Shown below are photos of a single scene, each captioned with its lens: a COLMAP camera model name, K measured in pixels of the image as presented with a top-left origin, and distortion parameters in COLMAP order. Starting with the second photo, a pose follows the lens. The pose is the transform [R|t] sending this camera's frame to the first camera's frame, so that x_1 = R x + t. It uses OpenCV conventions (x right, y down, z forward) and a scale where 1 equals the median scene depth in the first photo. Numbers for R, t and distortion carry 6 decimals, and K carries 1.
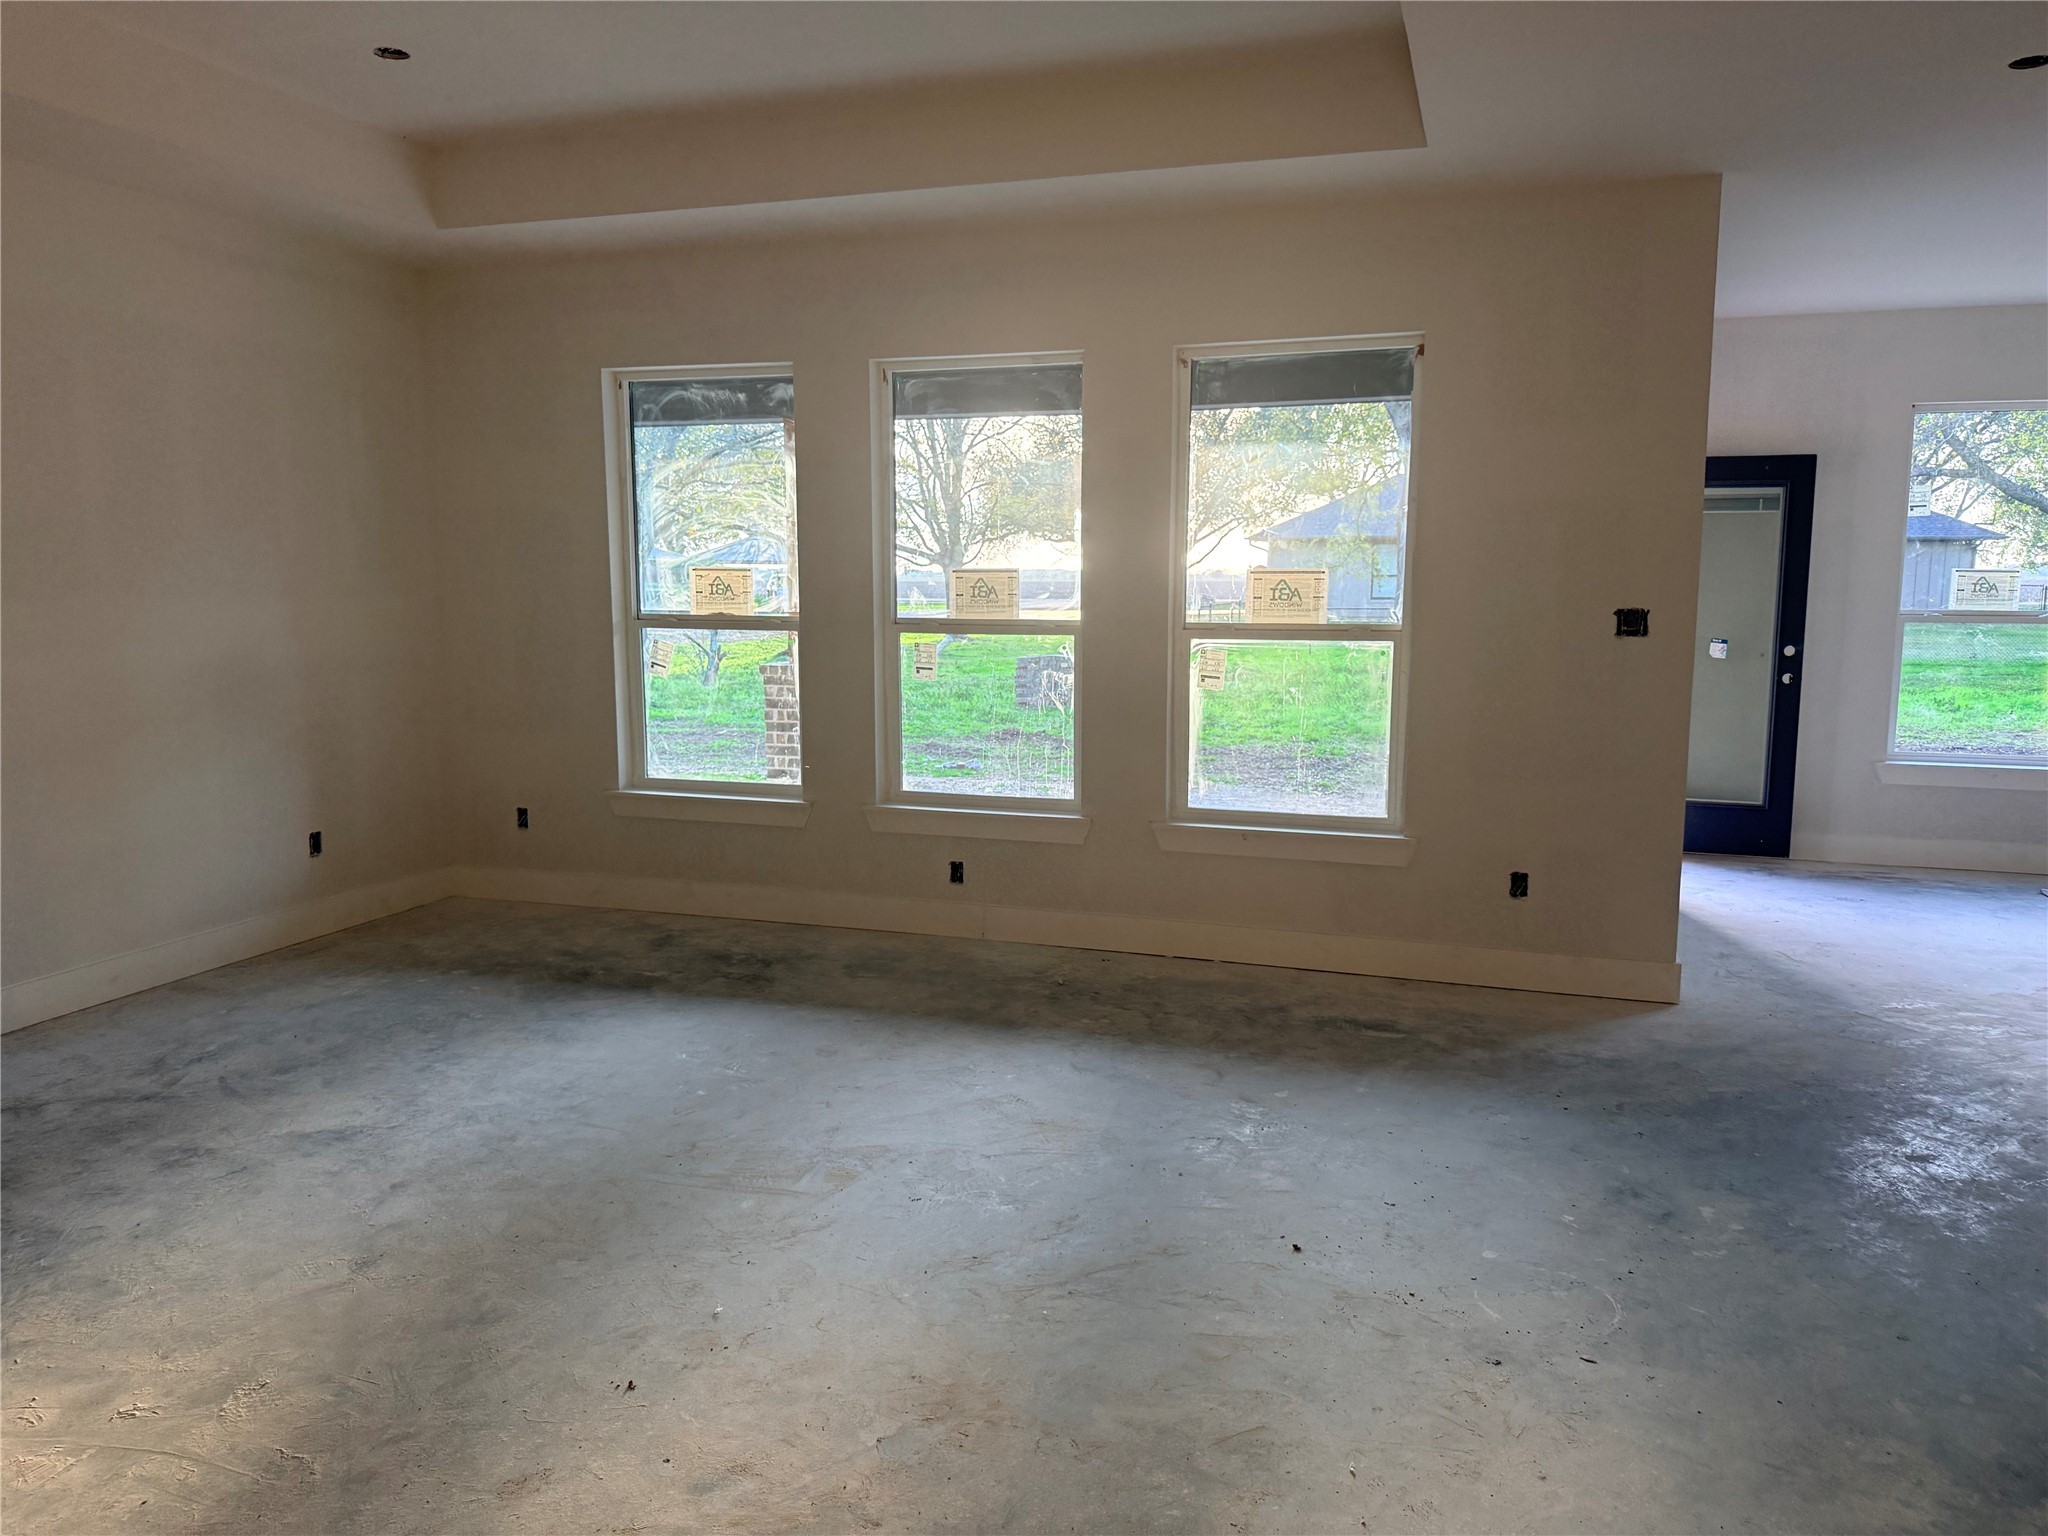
lens RADIAL K [[1419.1, 0, 1016.9], [0, 1419.1, 775.9], [0, 0, 1]] dist [0.170583, -0.280799]
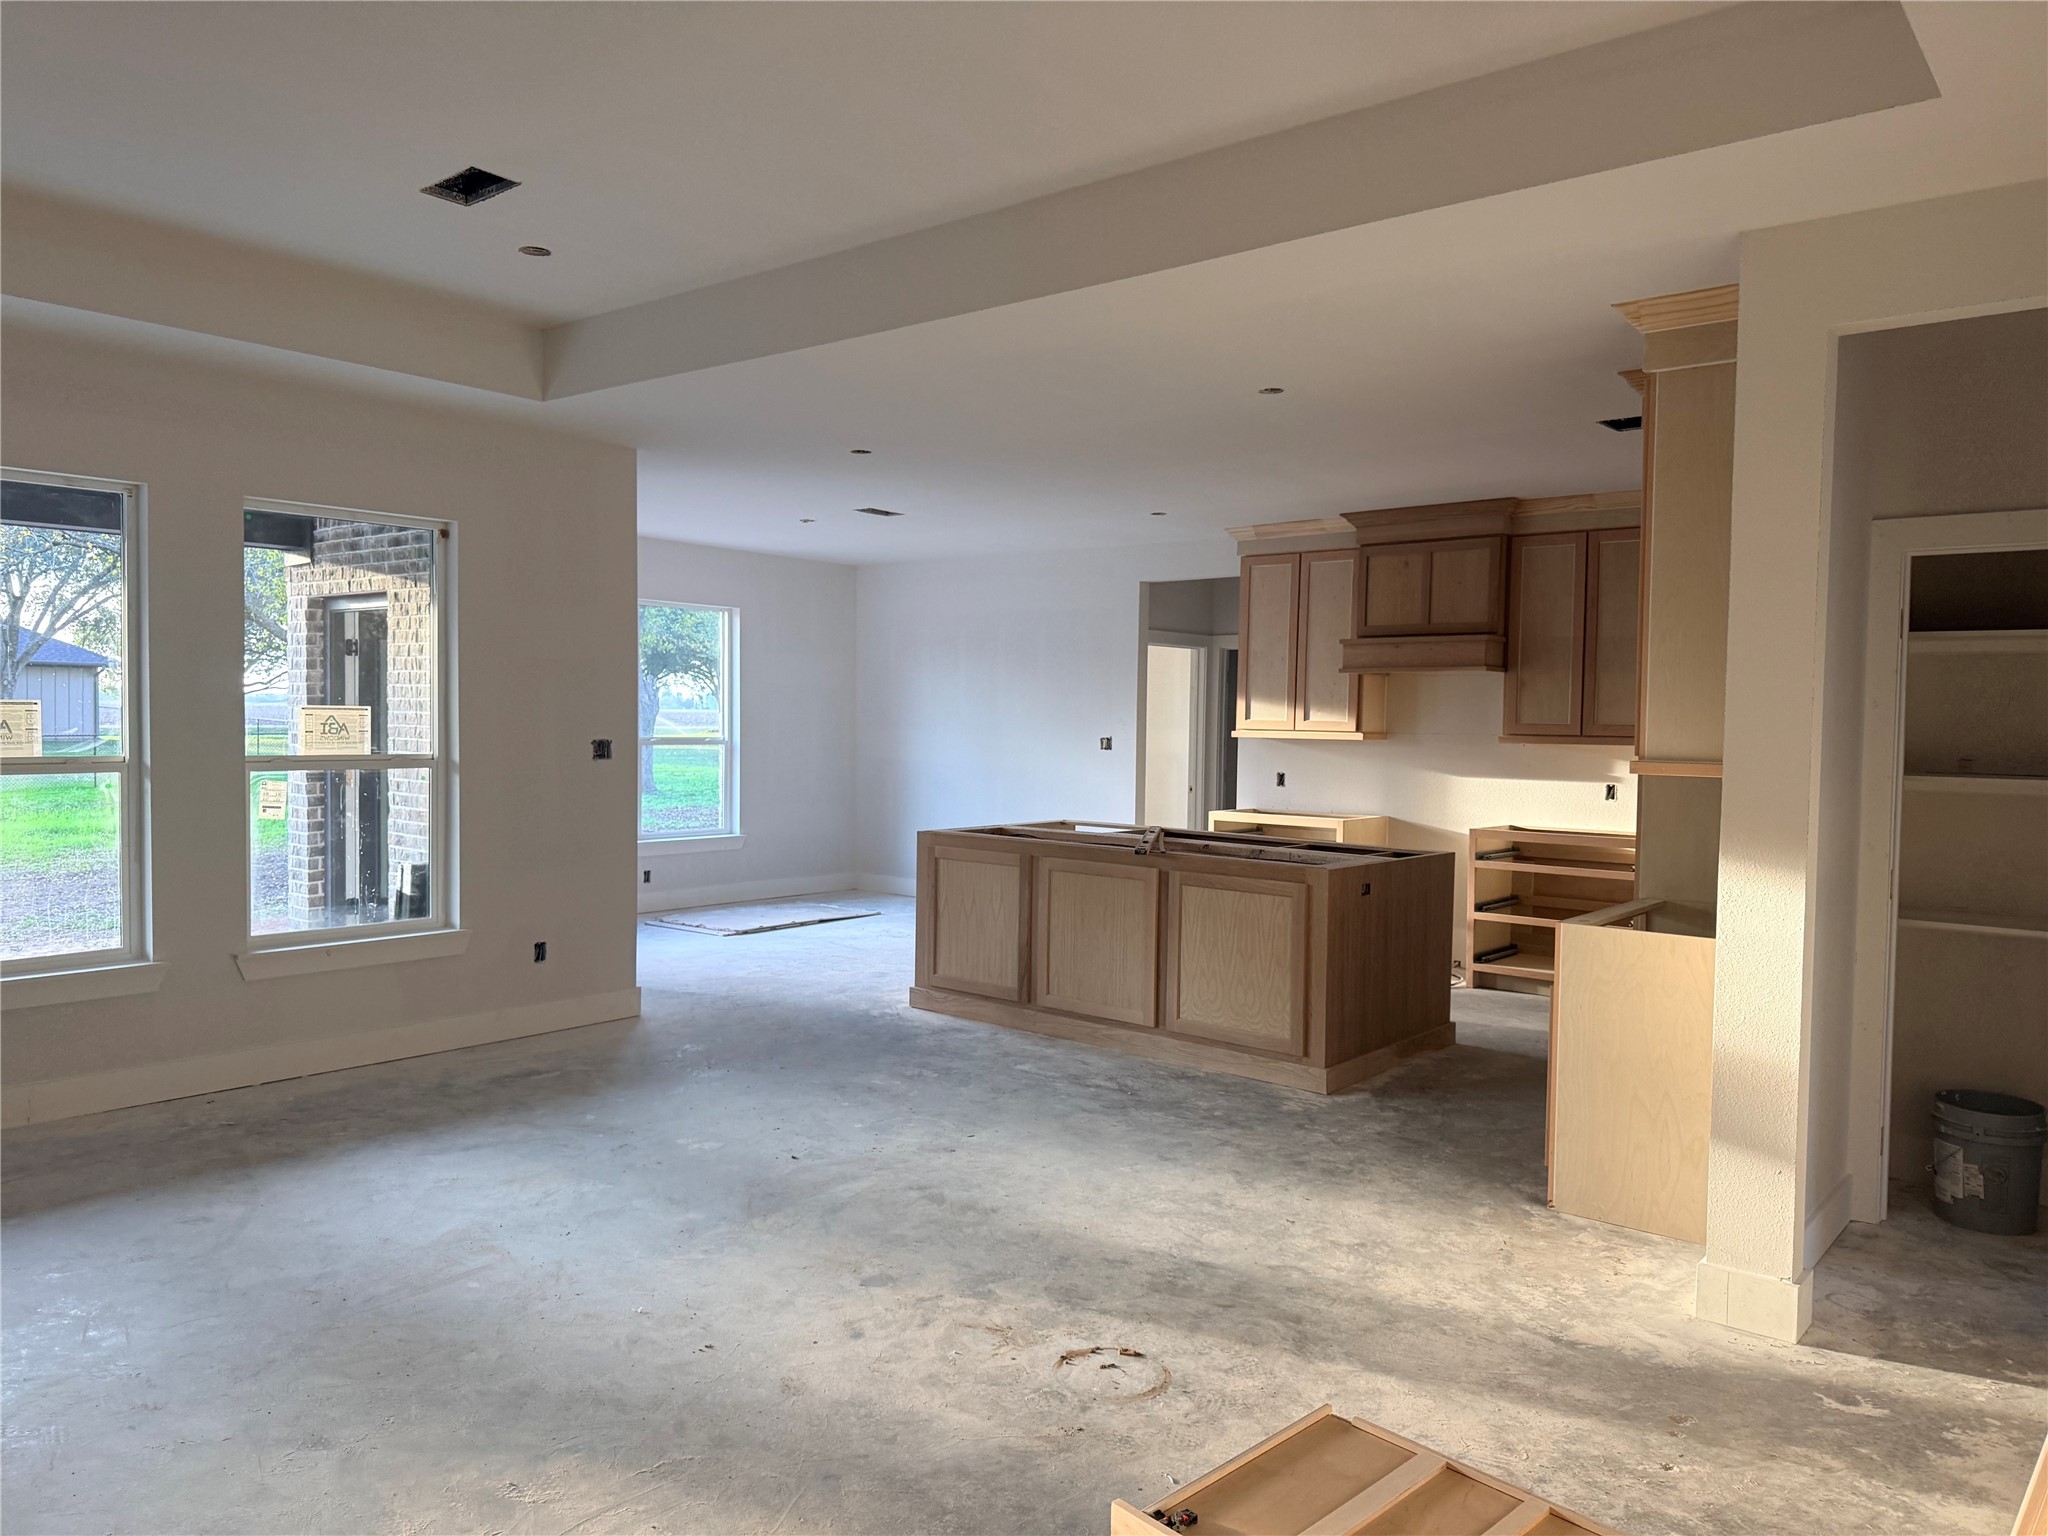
lens RADIAL K [[1444.5, 0, 1024.0], [0, 1444.5, 768.0], [0, 0, 1]] dist [-0.027713, 0.000038]
pose [[0.345151, -0.027495, 0.938144, -0.853144], [0.121381, 0.992484, -0.015570, -0.018854], [-0.930665, 0.119247, 0.345895, 0.158006]]
